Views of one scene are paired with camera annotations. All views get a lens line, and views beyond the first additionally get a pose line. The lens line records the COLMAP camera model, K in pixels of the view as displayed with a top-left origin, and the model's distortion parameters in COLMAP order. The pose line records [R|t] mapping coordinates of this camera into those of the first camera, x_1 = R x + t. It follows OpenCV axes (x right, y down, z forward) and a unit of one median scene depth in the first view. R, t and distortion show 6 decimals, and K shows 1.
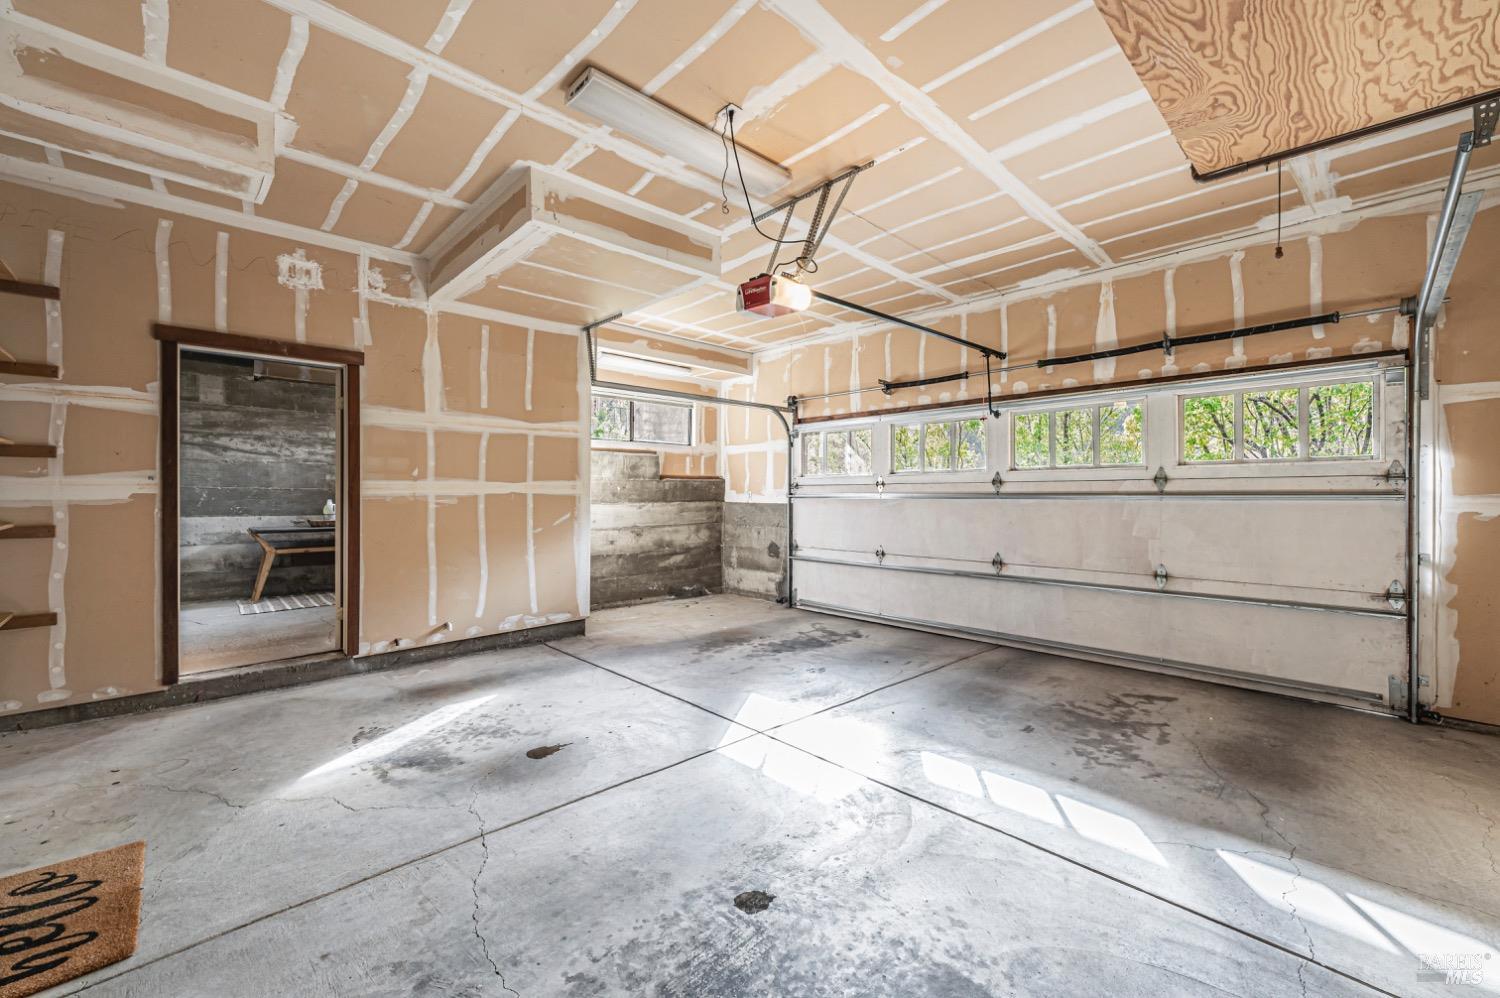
lens RADIAL K [[595.8, 0, 750.9], [0, 595.8, 495.1], [0, 0, 1]] dist [-0.001927, -0.000069]
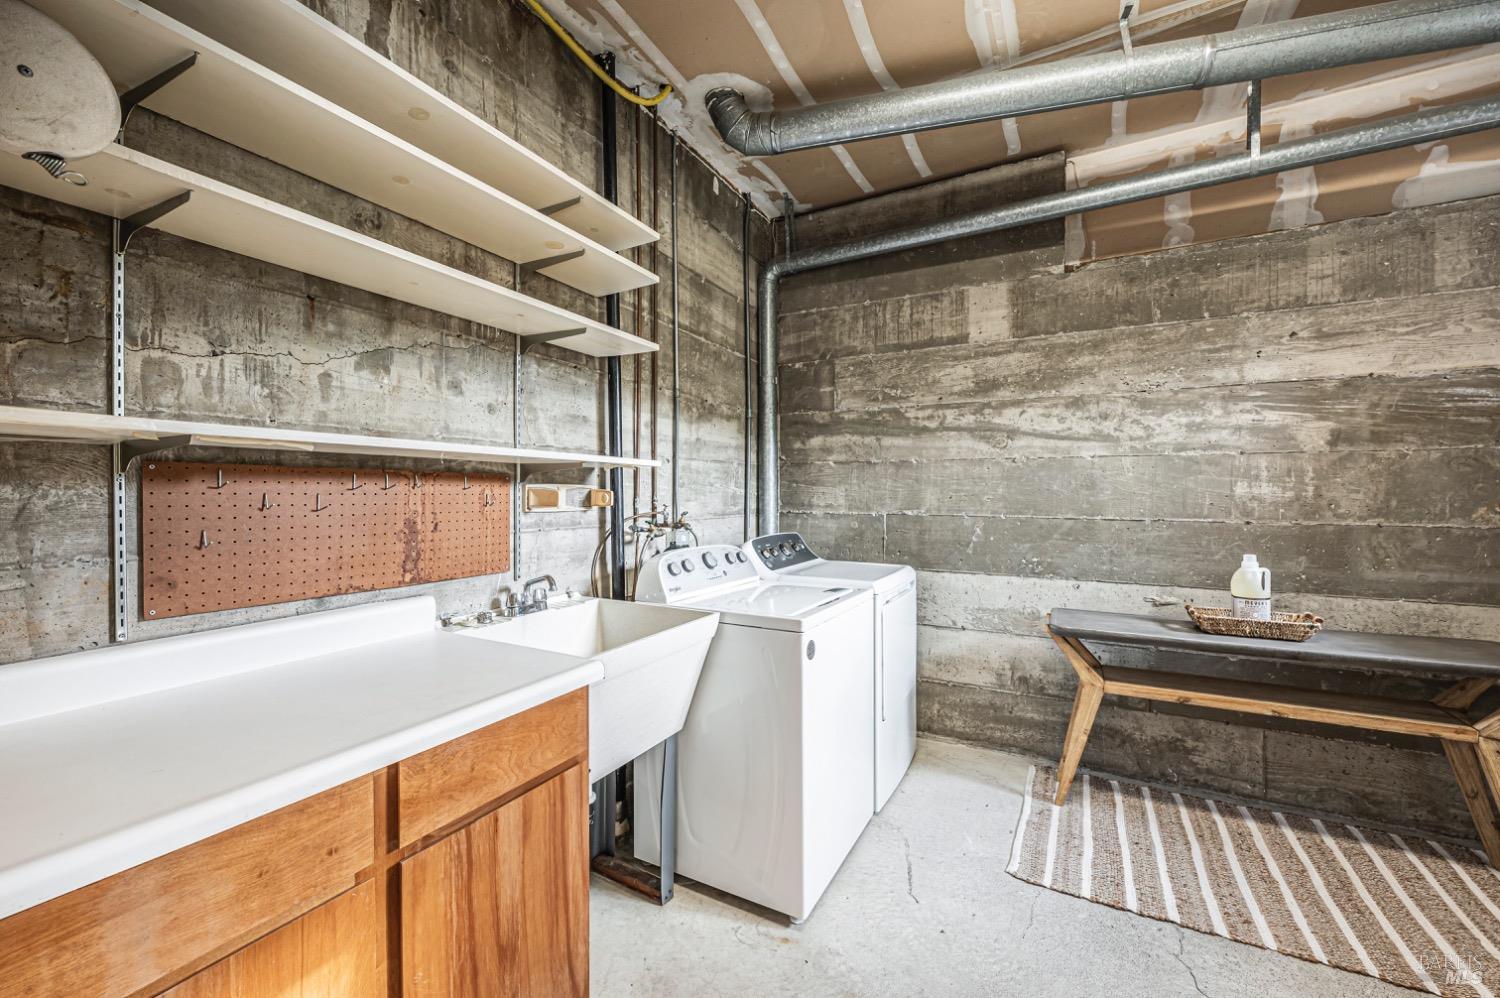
lens RADIAL K [[595.8, 0, 751.8], [0, 595.8, 497.7], [0, 0, 1]] dist [-0.001927, -0.000069]
pose [[0.300128, 0.001533, -0.953898, -0.483758], [0.002961, 0.999992, 0.002539, -0.028035], [0.953894, -0.003586, 0.300121, 0.645840]]
